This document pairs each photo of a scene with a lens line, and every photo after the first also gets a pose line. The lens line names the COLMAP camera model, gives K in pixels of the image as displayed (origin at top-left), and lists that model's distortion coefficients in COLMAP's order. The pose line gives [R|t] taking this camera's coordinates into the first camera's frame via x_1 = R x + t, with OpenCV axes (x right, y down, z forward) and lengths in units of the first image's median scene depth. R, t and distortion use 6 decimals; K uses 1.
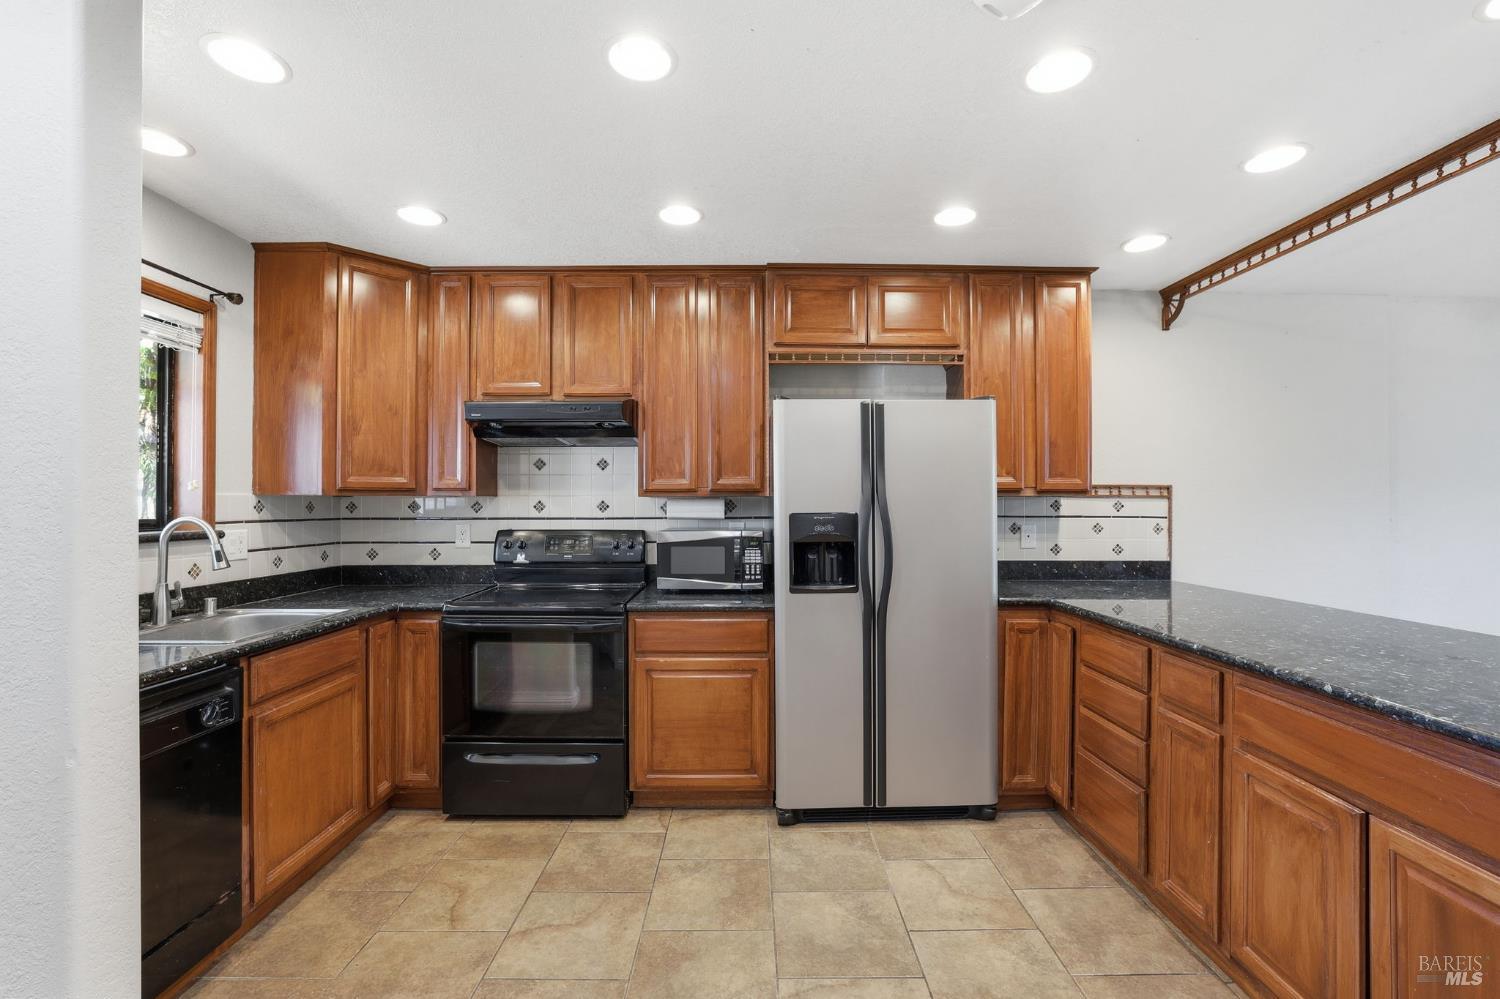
lens RADIAL K [[654.0, 0, 758.5], [0, 654.0, 501.4], [0, 0, 1]] dist [-0.043265, 0.020999]
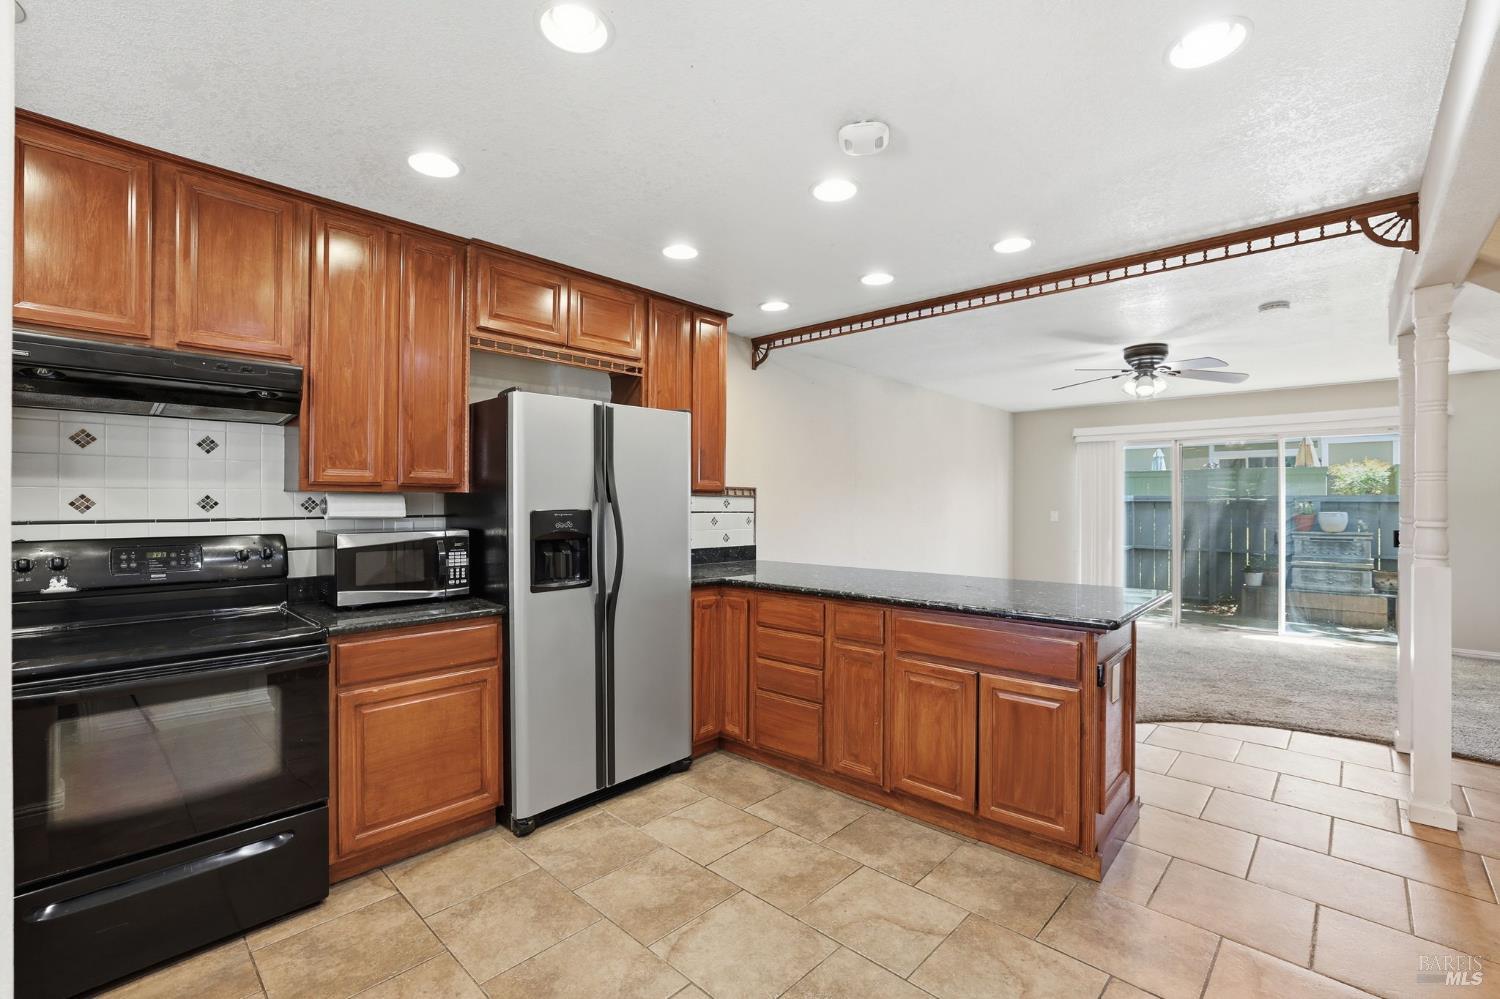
lens RADIAL K [[654.0, 0, 758.5], [0, 654.0, 501.4], [0, 0, 1]] dist [-0.043265, 0.020999]
pose [[0.692025, 0.002671, 0.721868, -0.399297], [-0.004987, 0.999987, 0.001080, 0.001934], [-0.721856, -0.004348, 0.692029, 0.086982]]
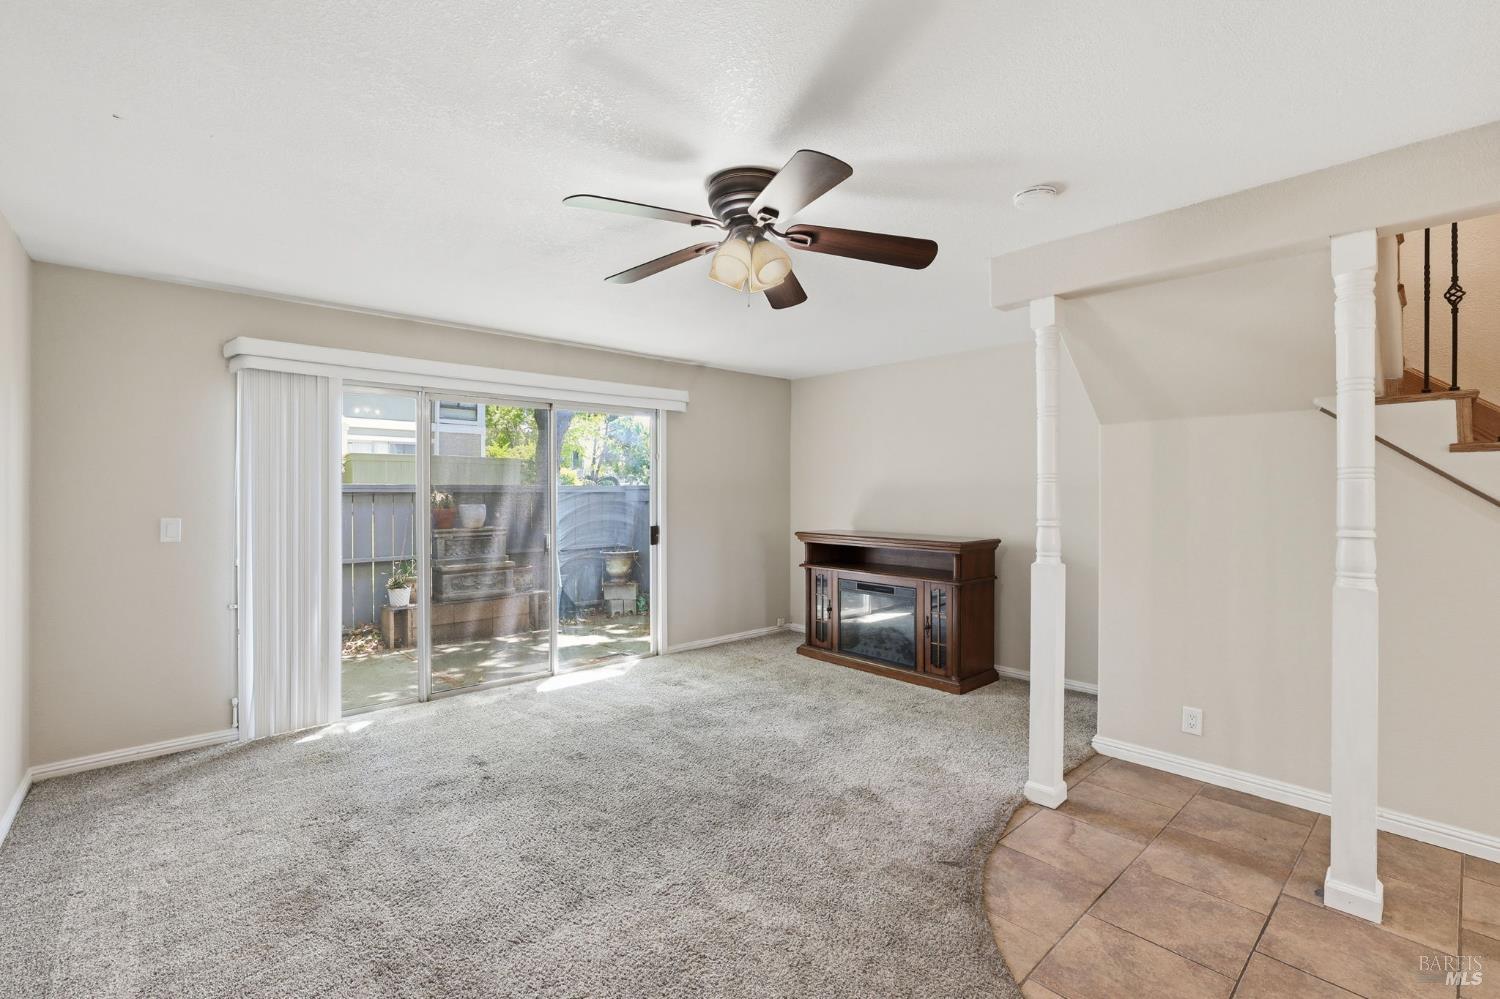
lens RADIAL K [[653.5, 0, 747.3], [0, 653.5, 486.4], [0, 0, 1]] dist [-0.015805, -0.000042]
pose [[-0.652329, 0.003444, 0.757929, 0.893654], [-0.004556, 0.999954, -0.008465, -0.014223], [-0.757923, -0.008975, -0.652283, 1.071963]]
